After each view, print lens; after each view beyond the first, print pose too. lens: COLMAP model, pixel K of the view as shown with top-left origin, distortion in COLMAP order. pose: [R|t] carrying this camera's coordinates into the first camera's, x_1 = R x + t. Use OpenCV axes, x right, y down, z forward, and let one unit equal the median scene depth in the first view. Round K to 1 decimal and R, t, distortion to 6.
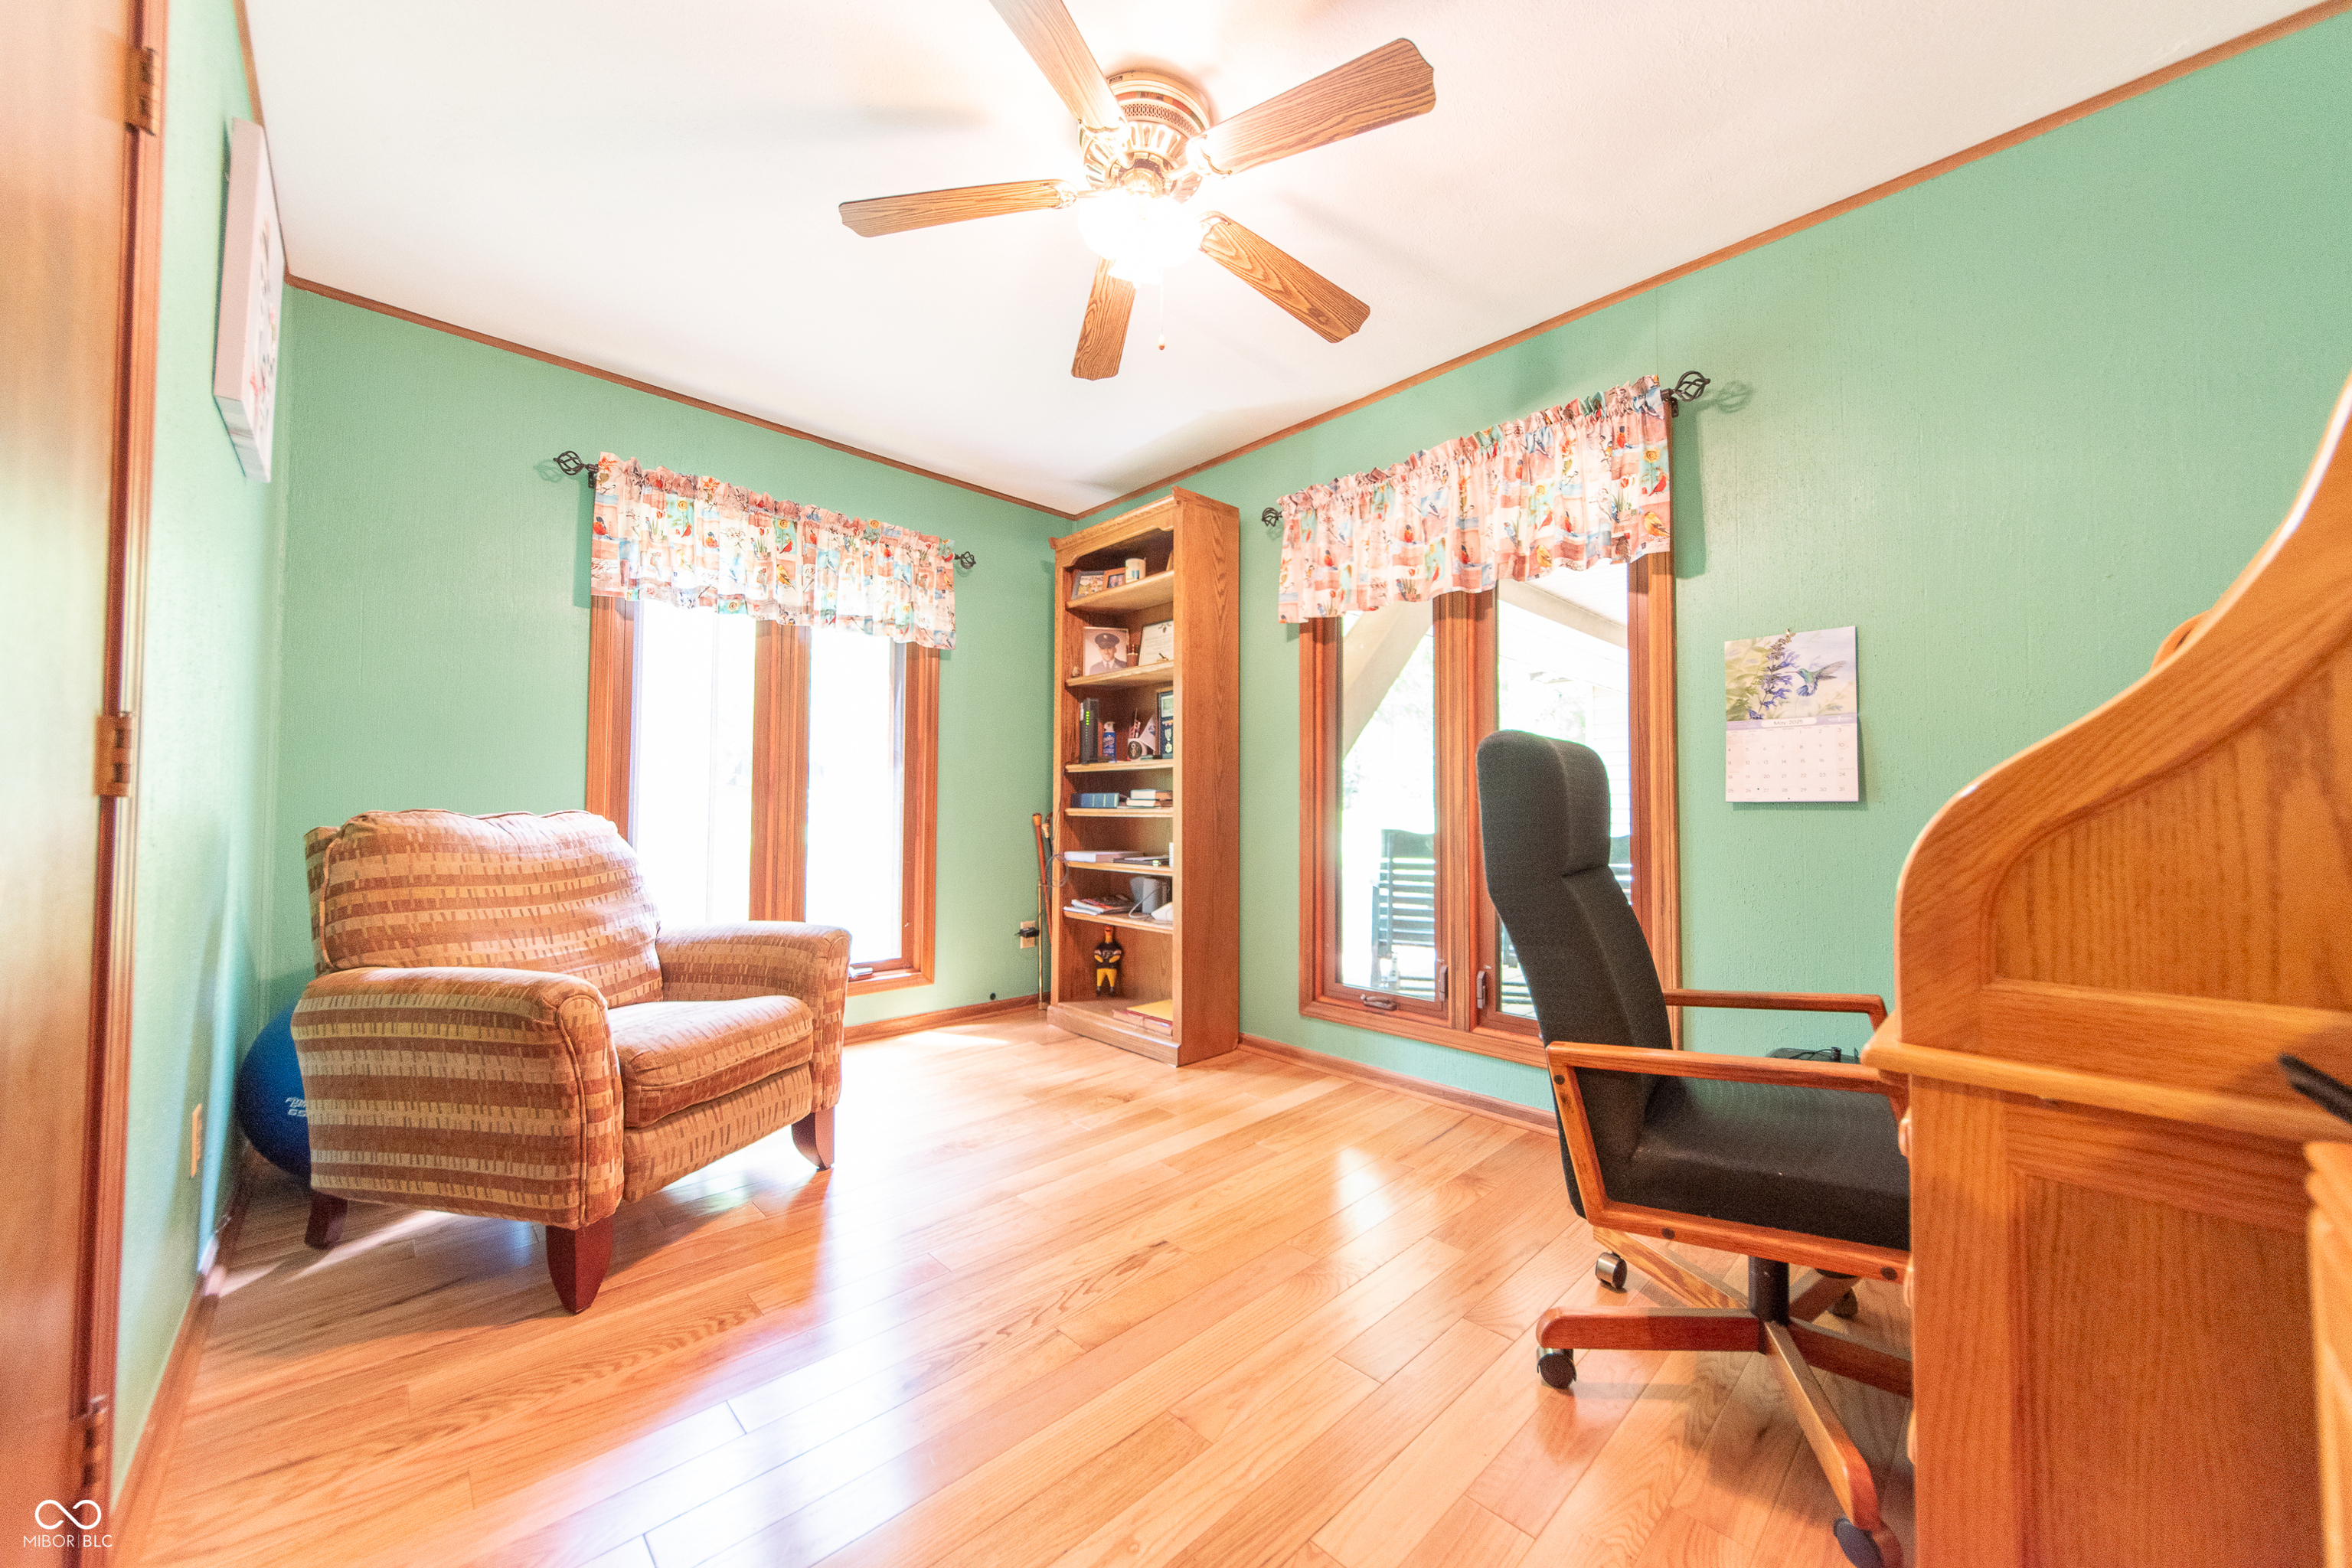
lens RADIAL K [[845.8, 0, 1176.8], [0, 845.8, 784.6], [0, 0, 1]] dist [-0.008636, 0.003689]
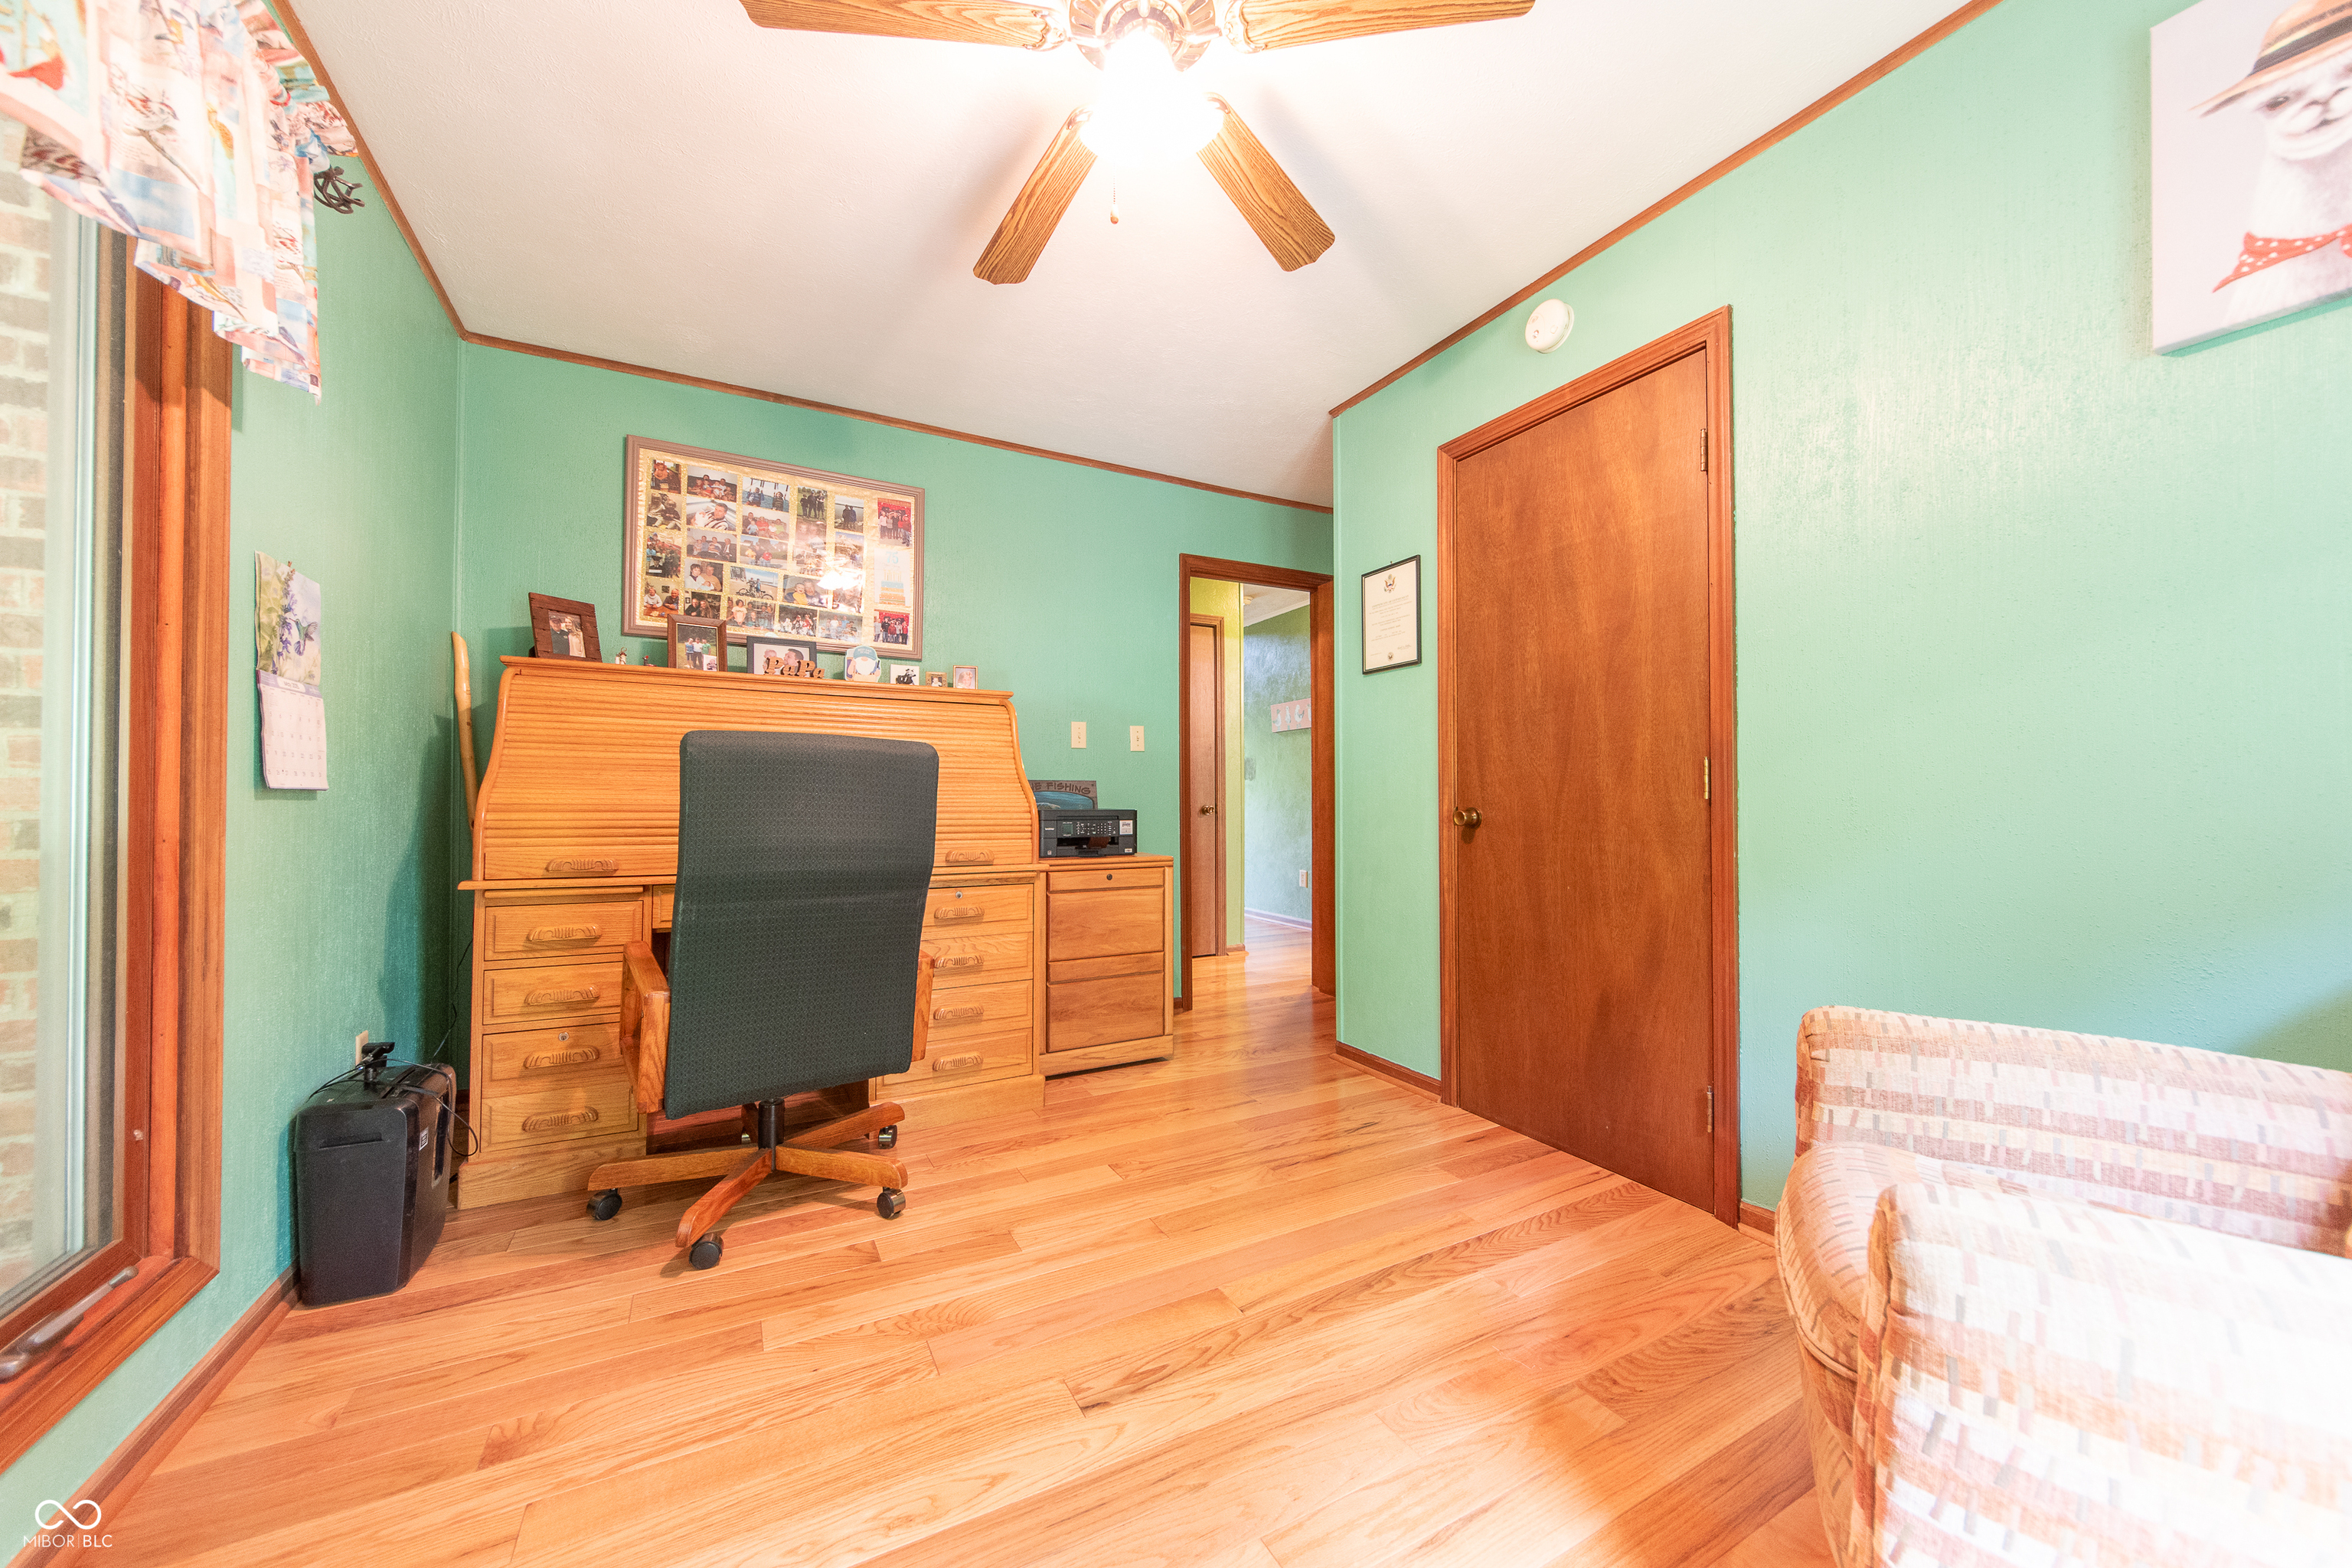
lens RADIAL K [[845.8, 0, 1177.8], [0, 845.8, 793.5], [0, 0, 1]] dist [-0.008636, 0.003689]
pose [[-0.963221, 0.000150, 0.268711, -0.330593], [-0.011598, 0.999045, -0.042134, 0.058213], [-0.268460, -0.043700, -0.962299, 1.976580]]
